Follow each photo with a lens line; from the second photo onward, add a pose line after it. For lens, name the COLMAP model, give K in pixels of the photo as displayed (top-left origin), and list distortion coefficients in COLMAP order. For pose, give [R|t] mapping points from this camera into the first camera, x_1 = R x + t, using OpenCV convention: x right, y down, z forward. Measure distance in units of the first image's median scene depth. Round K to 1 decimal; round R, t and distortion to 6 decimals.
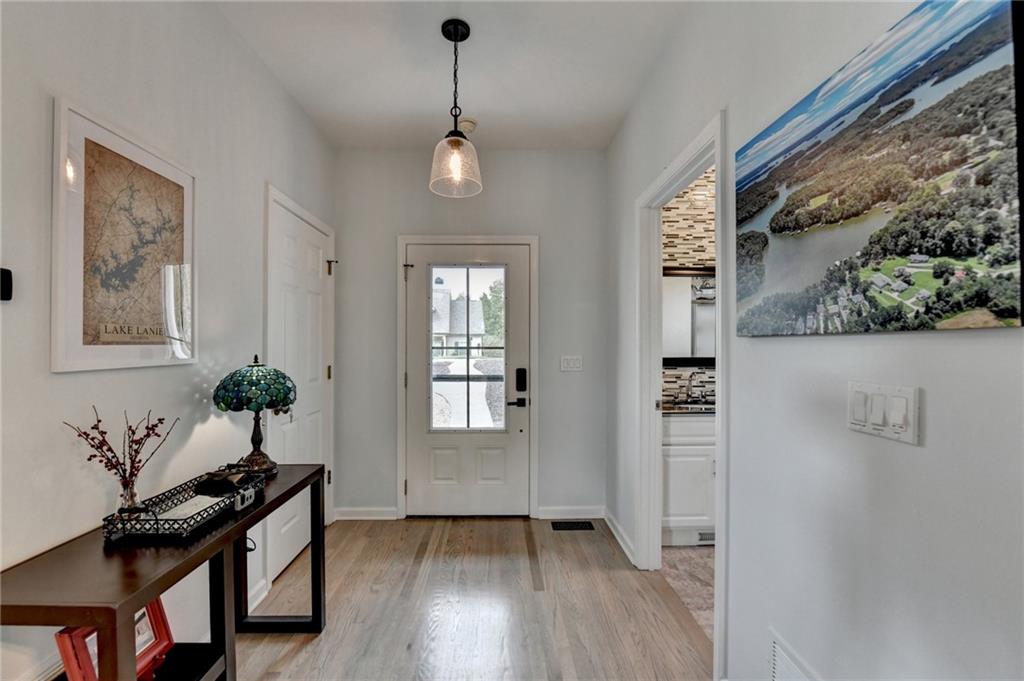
lens RADIAL K [[415.2, 0, 503.7], [0, 415.2, 345.3], [0, 0, 1]] dist [-0.022404, -0.000176]
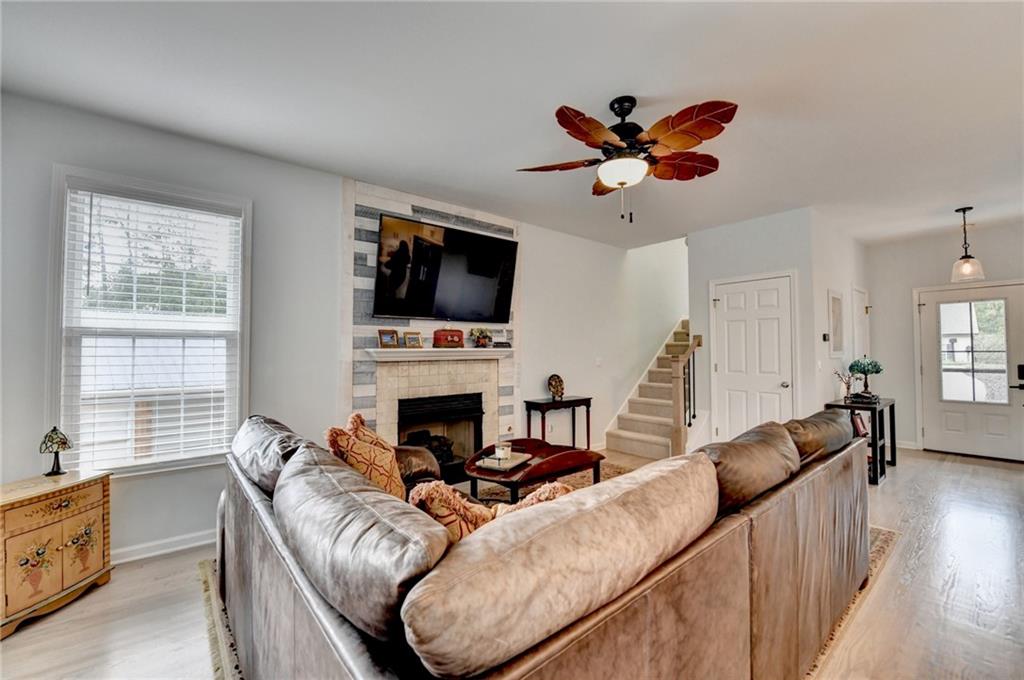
lens RADIAL K [[413.7, 0, 497.5], [0, 413.7, 339.7], [0, 0, 1]] dist [-0.020967, -0.000469]
pose [[0.605926, -0.027143, -0.795058, 0.093429], [0.005985, 0.999545, -0.029562, -0.013317], [0.795499, 0.013154, 0.605813, -3.602684]]
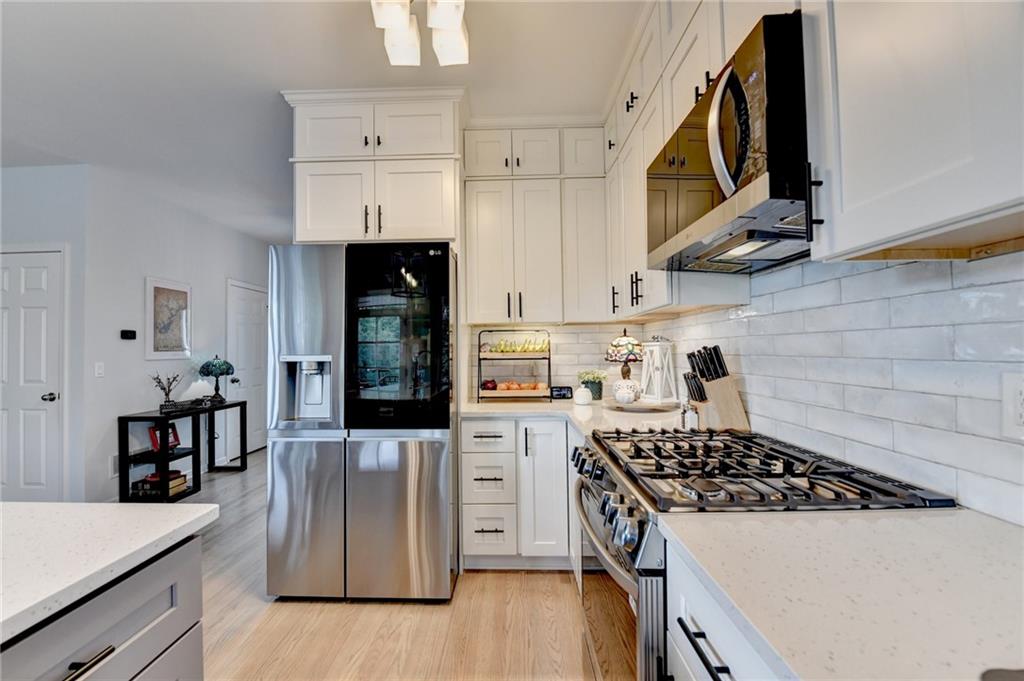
lens RADIAL K [[407.7, 0, 512.0], [0, 407.7, 340.5], [0, 0, 1]] dist [-0.019541, -0.000141]
pose [[0.999610, -0.014524, -0.023849, 1.763807], [0.014026, 0.999682, -0.020943, 0.017341], [0.024145, 0.020600, 0.999496, -1.985170]]
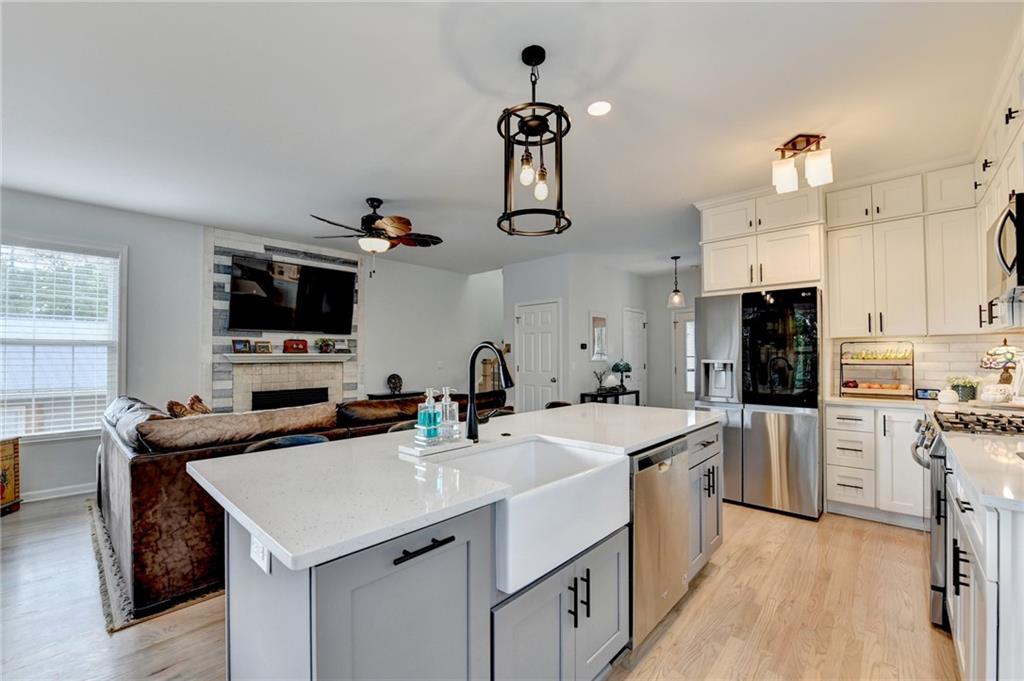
lens RADIAL K [[424.7, 0, 503.7], [0, 424.7, 351.4], [0, 0, 1]] dist [-0.022985, -0.000792]
pose [[0.713865, -0.013480, -0.700154, 1.900723], [0.005880, 0.999895, -0.013256, 0.004383], [0.700259, 0.005346, 0.713869, -3.566676]]
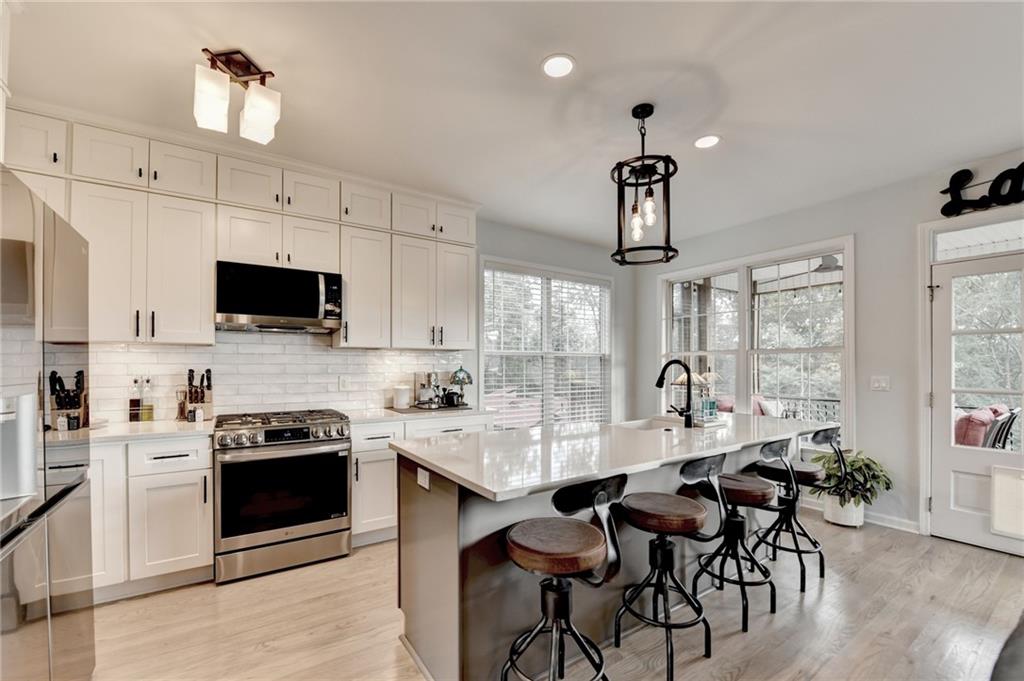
lens RADIAL K [[417.1, 0, 511.4], [0, 417.1, 364.3], [0, 0, 1]] dist [-0.022637, -0.000342]
pose [[-0.536989, -0.001536, 0.843588, -0.442646], [-0.004968, 0.999987, -0.001342, -0.015068], [-0.843575, -0.004911, -0.536990, -0.836144]]
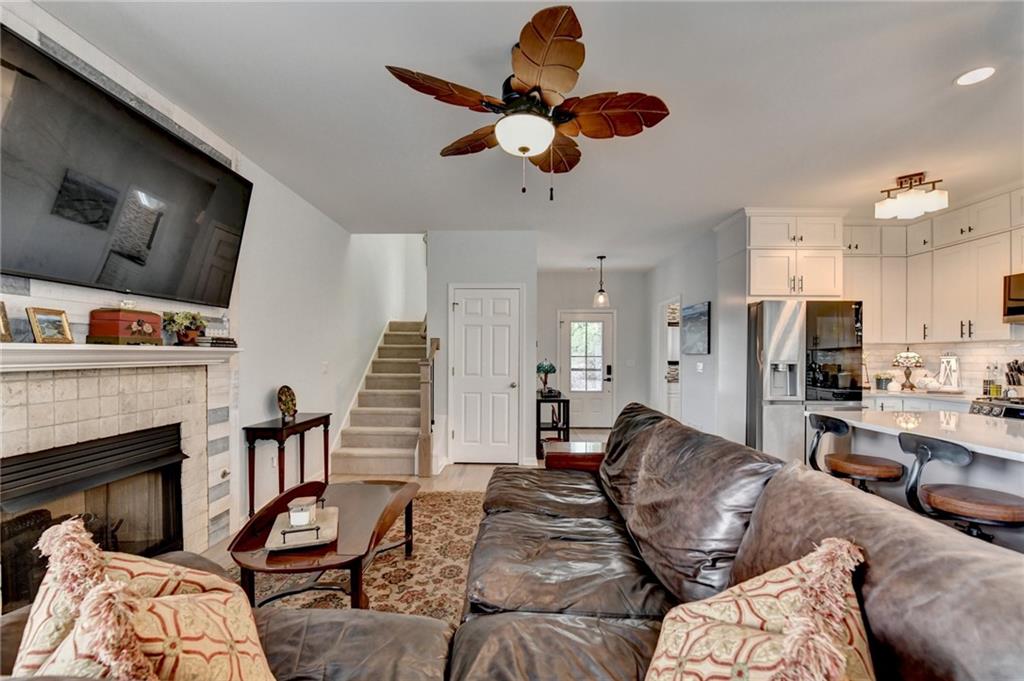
lens RADIAL K [[425.1, 0, 512.9], [0, 425.1, 357.3], [0, 0, 1]] dist [-0.018394, -0.000212]
pose [[0.999430, 0.001817, -0.033711, -1.065376], [-0.001627, 0.999983, 0.005681, -0.009111], [0.033720, -0.005623, 0.999415, -3.607537]]
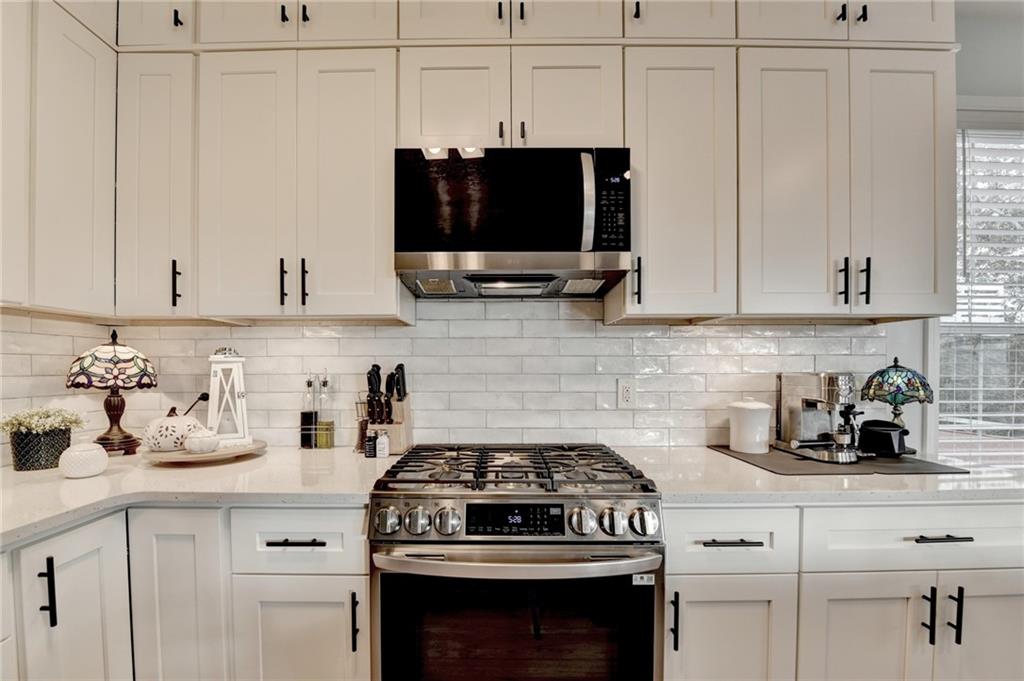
lens RADIAL K [[428.0, 0, 502.0], [0, 428.0, 372.1], [0, 0, 1]] dist [-0.013478, -0.000234]
pose [[0.027833, -0.010249, 0.999560, 1.047797], [-0.001837, 0.999945, 0.010304, 0.027053], [-0.999611, -0.002123, 0.027812, -1.004256]]
